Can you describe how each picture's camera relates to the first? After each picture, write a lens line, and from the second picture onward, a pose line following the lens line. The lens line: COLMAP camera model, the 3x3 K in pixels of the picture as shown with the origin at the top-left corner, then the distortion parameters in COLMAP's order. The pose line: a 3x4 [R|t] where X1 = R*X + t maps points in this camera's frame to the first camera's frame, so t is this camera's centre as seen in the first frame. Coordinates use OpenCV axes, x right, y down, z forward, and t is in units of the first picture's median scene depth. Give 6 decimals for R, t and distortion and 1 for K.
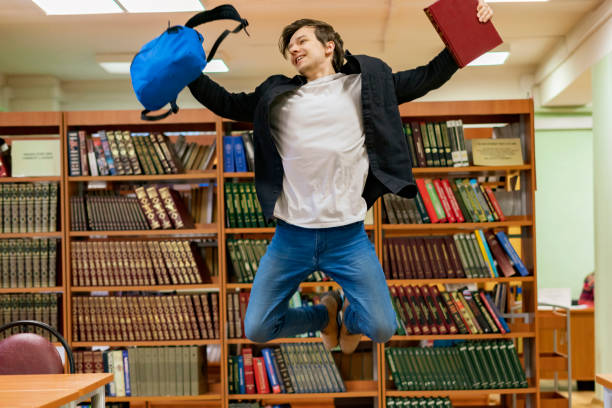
lens RADIAL K [[1892.8, 0, 306.0], [0, 1892.8, 204.0], [0, 0, 1]] dist [0.018542, -0.047627]
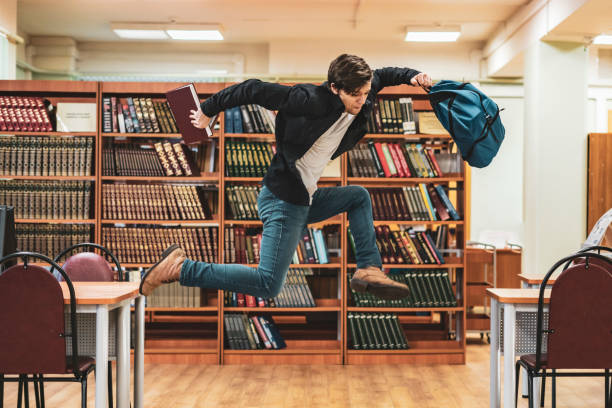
lens RADIAL K [[1892.8, 0, 306.0], [0, 1892.8, 204.0], [0, 0, 1]] dist [0.018542, -0.047627]
pose [[0.999570, 0.025743, 0.014008, -0.005250], [-0.026188, 0.999128, 0.032529, -0.011708], [-0.013159, -0.032882, 0.999373, -0.274438]]
